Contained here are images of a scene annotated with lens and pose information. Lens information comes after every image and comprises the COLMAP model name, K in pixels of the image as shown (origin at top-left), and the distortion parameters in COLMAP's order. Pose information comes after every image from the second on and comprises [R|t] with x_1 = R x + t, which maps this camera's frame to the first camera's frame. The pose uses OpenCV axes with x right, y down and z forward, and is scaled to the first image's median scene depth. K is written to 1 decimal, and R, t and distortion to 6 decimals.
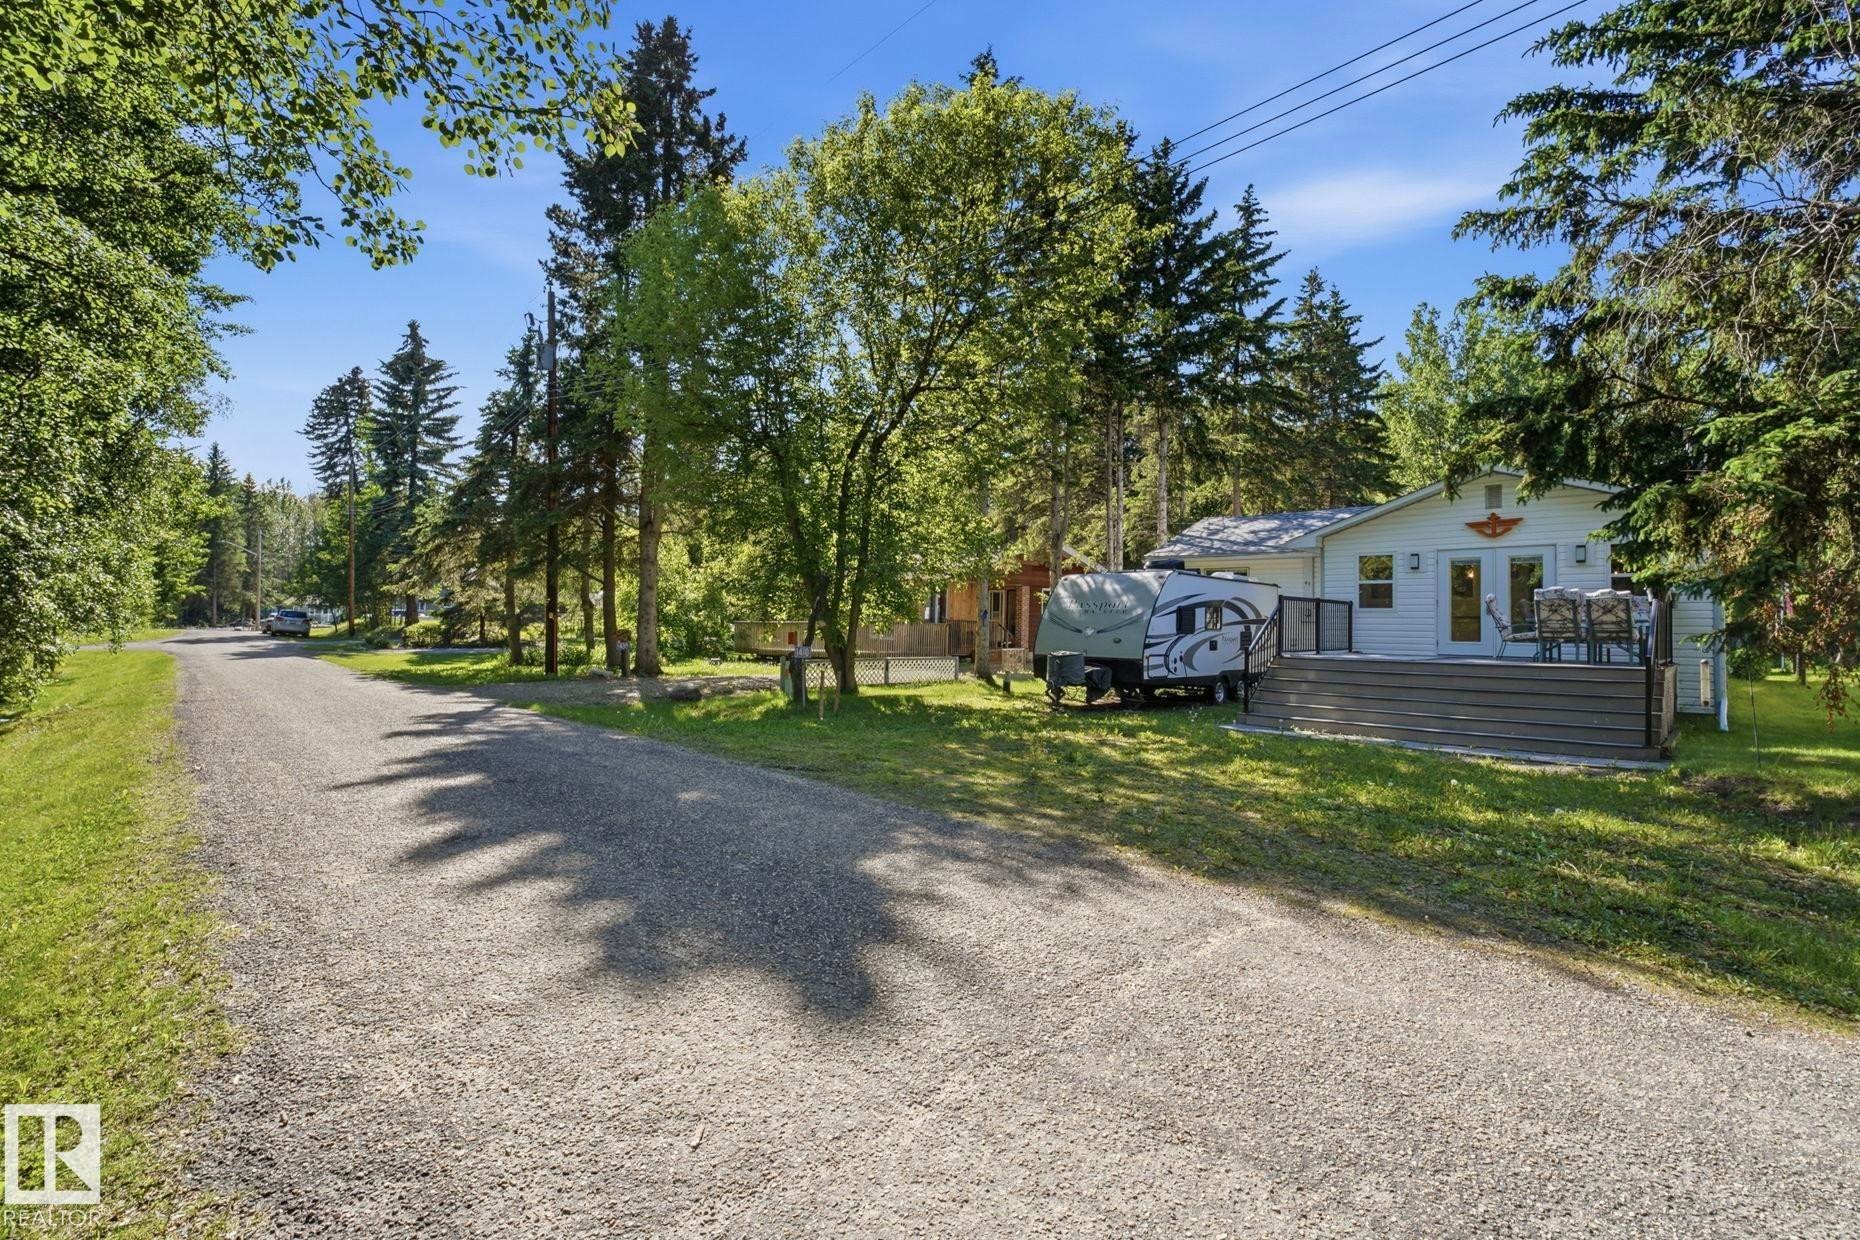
lens RADIAL K [[778.5, 0, 940.8], [0, 778.5, 613.5], [0, 0, 1]] dist [0.010962, -0.017351]
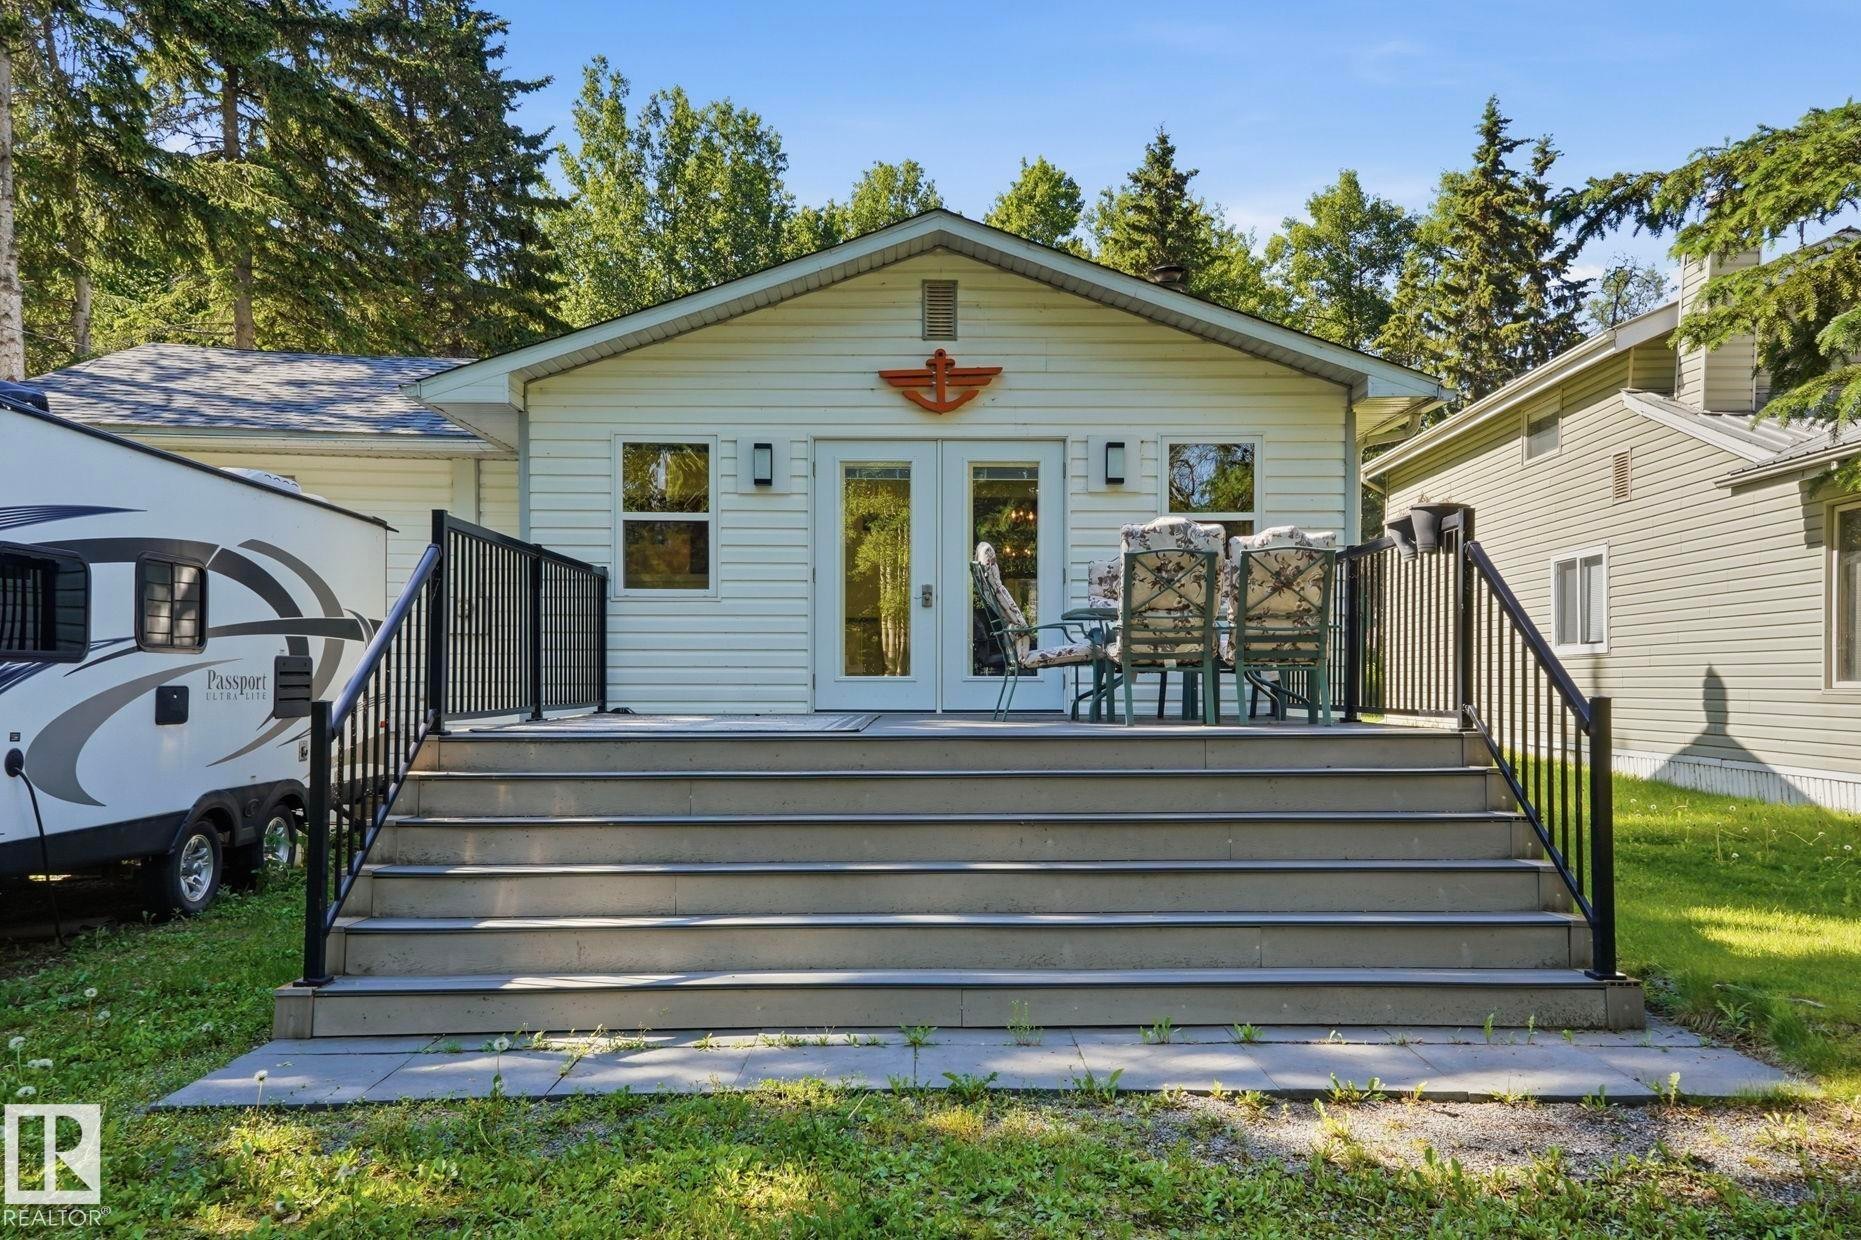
lens RADIAL K [[1324.0, 0, 933.9], [0, 1324.0, 696.2], [0, 0, 1]] dist [0.032587, 0.004989]
pose [[0.665124, -0.018391, 0.746507, 0.181843], [-0.004012, 0.999594, 0.028201, 0.024767], [-0.746722, -0.021752, 0.664780, 0.497964]]
